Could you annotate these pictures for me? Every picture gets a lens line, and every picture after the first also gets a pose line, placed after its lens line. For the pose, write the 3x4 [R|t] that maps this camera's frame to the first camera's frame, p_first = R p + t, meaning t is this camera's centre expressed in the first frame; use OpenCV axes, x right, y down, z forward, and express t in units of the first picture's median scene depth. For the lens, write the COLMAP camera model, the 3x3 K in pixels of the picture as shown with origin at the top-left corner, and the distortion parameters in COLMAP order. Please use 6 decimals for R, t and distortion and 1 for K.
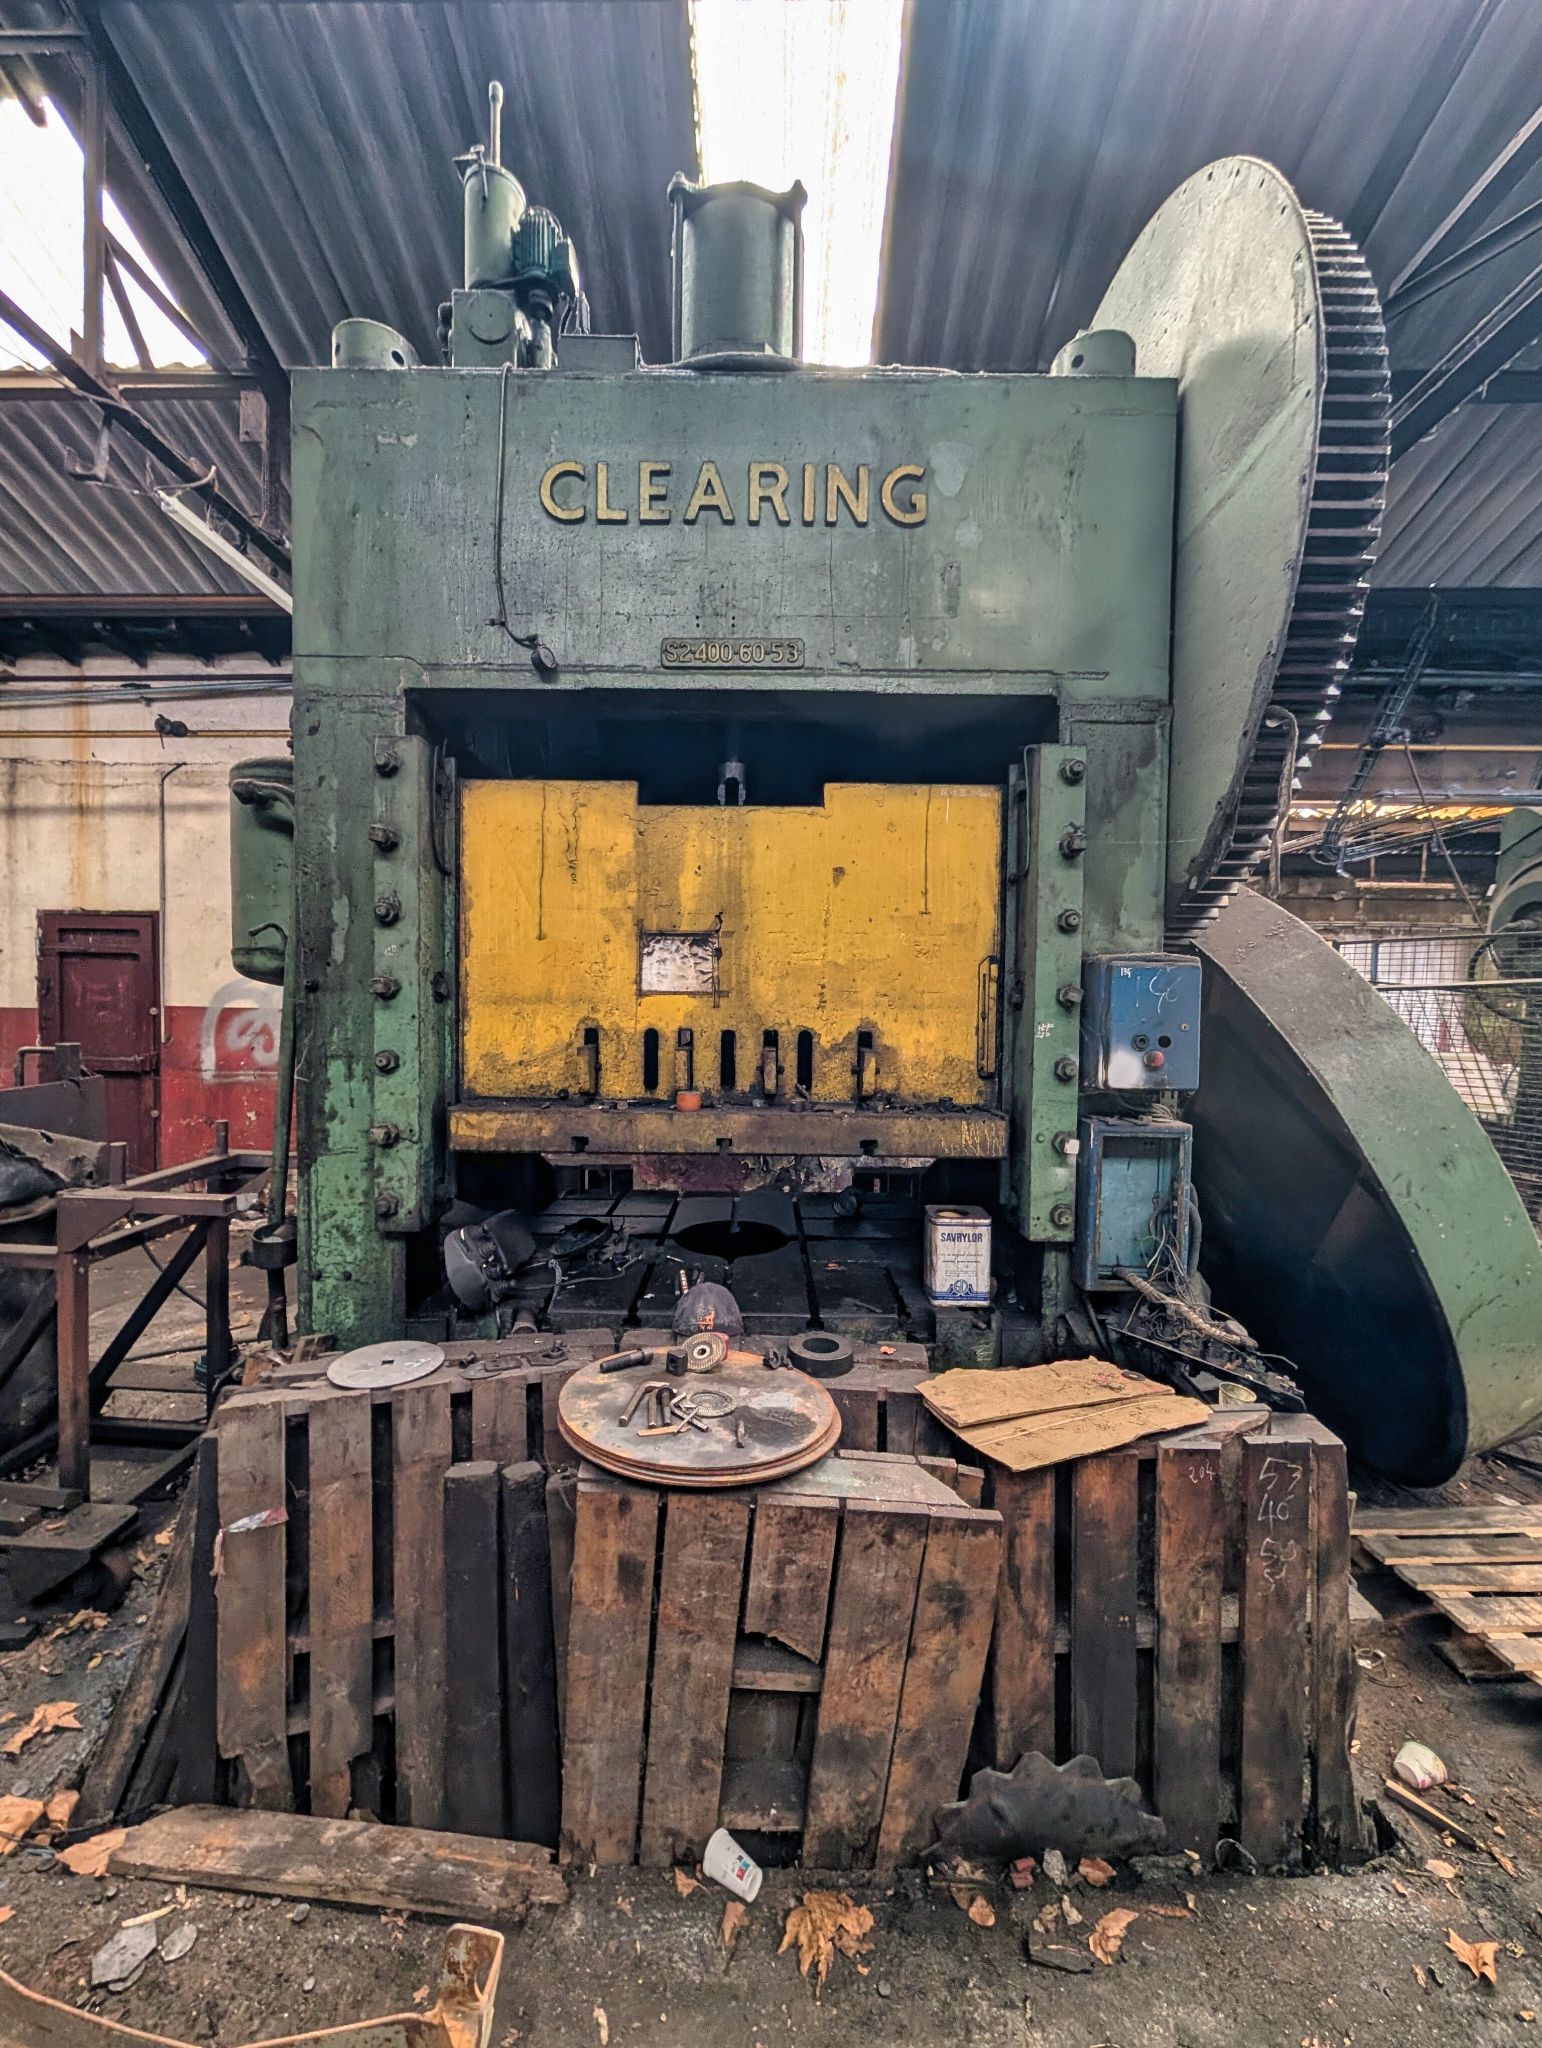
lens RADIAL K [[770.9, 0, 759.7], [0, 770.9, 1032.7], [0, 0, 1]] dist [-0.002534, 0.000768]
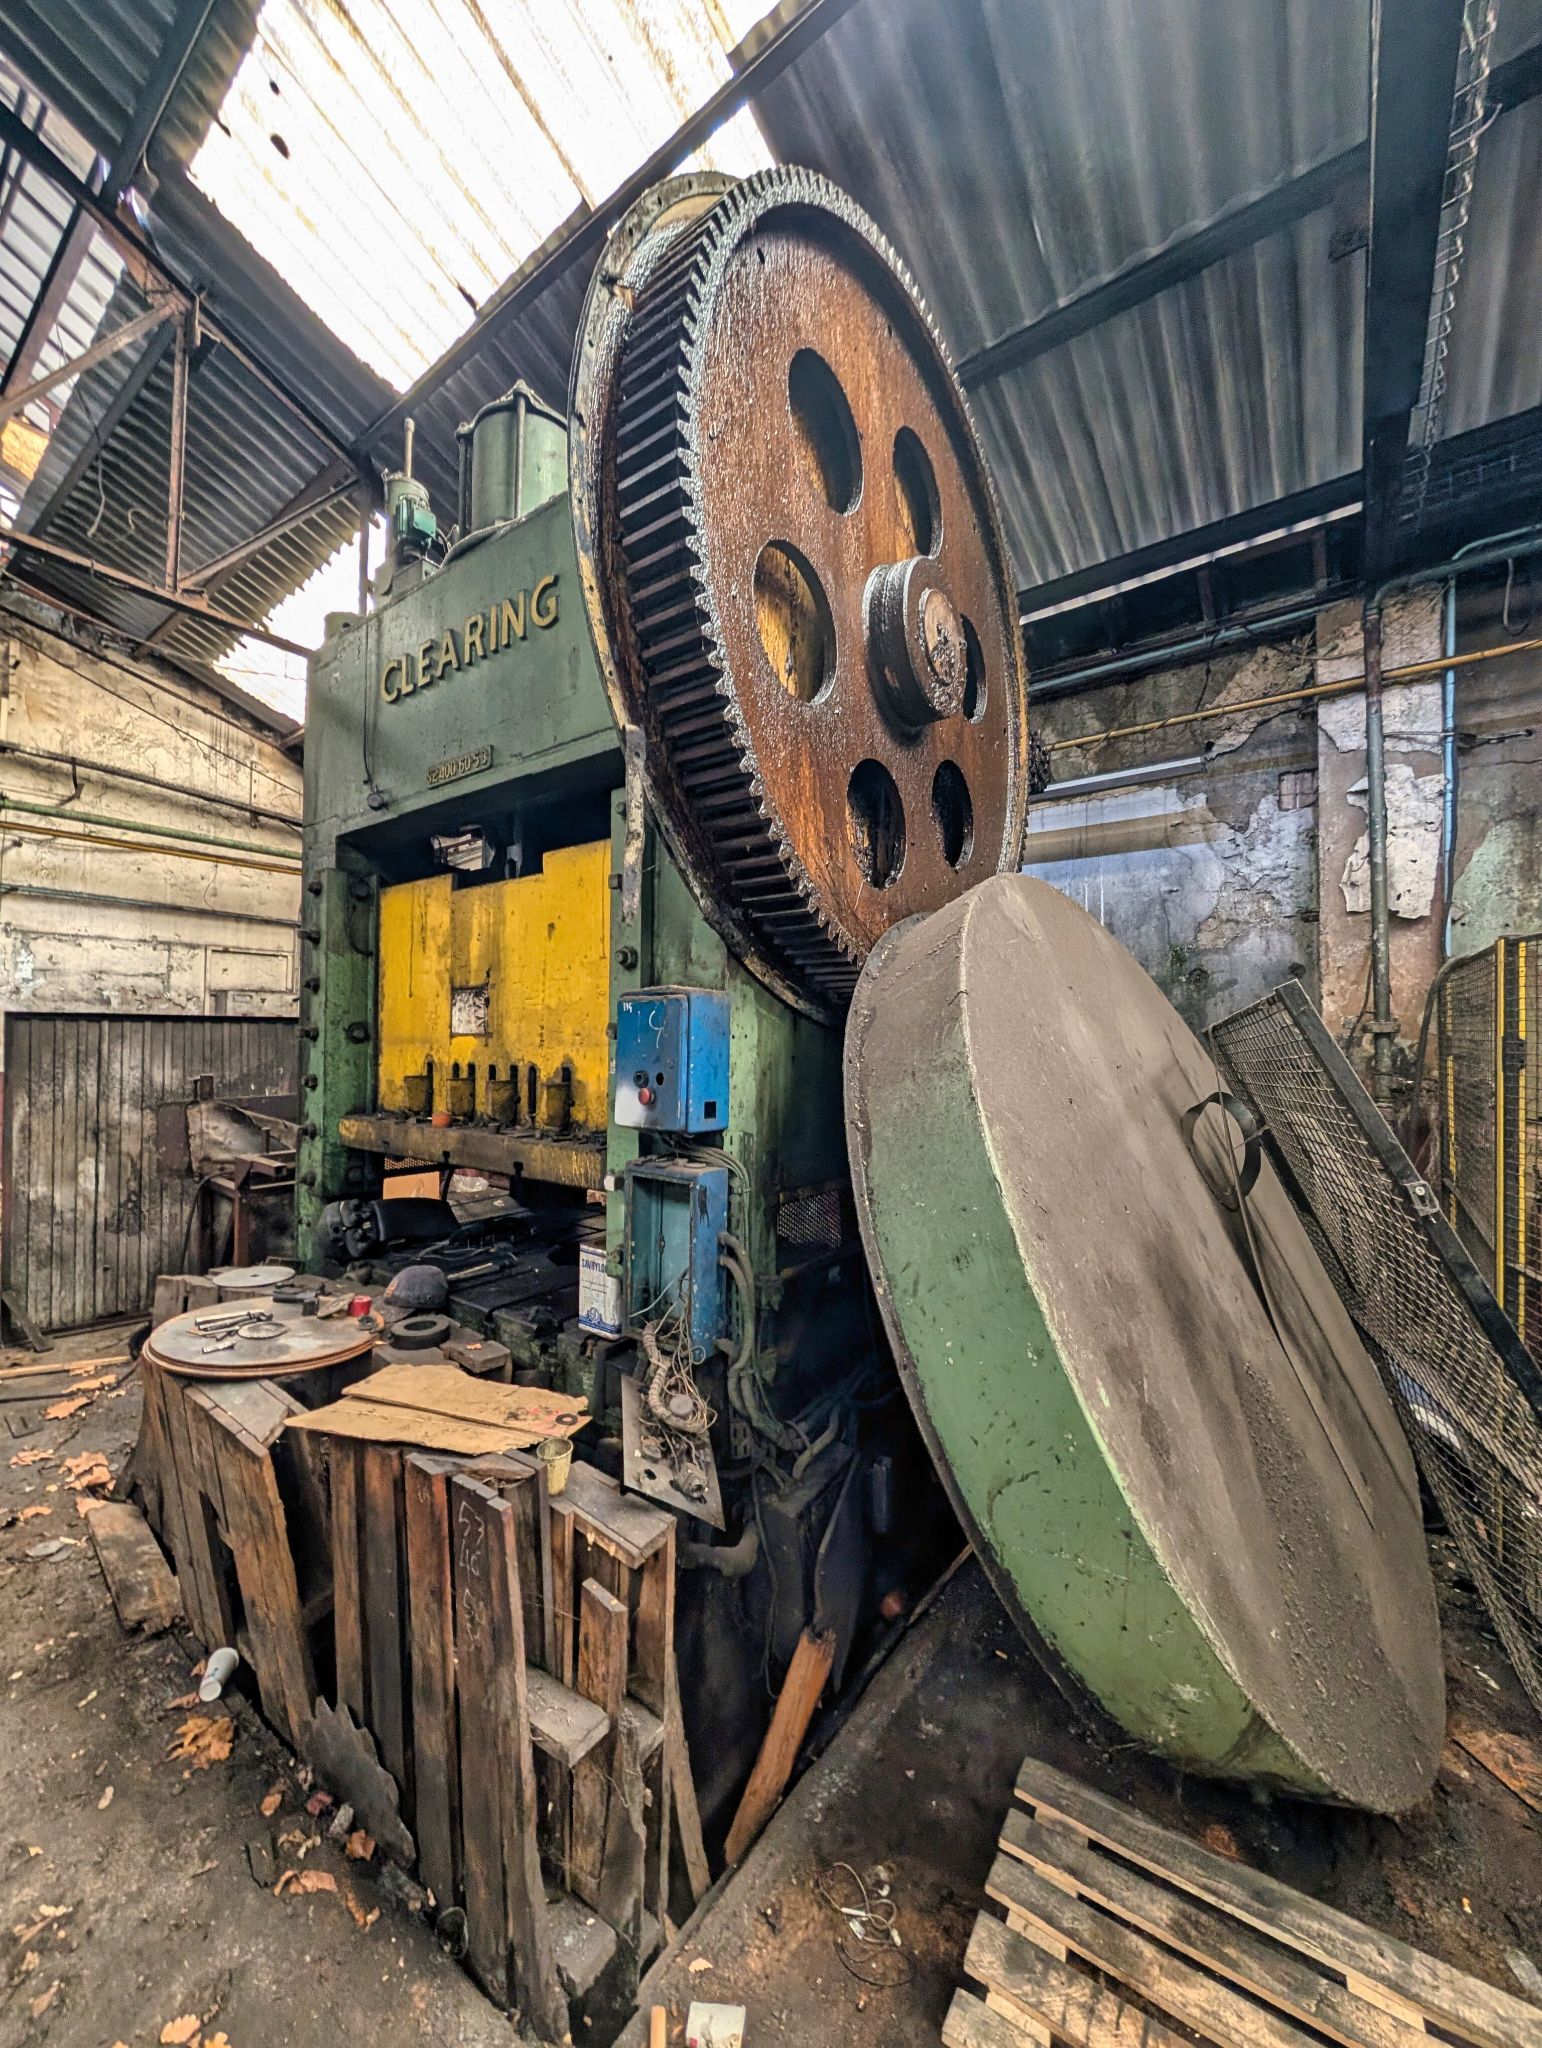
lens RADIAL K [[770.9, 0, 761.0], [0, 770.9, 1032.7], [0, 0, 1]] dist [-0.002534, 0.000768]
pose [[0.807994, -0.014599, -0.589010, 1.033059], [-0.021517, 0.998295, -0.054261, 0.003227], [0.588798, 0.056516, 0.806302, 0.269246]]
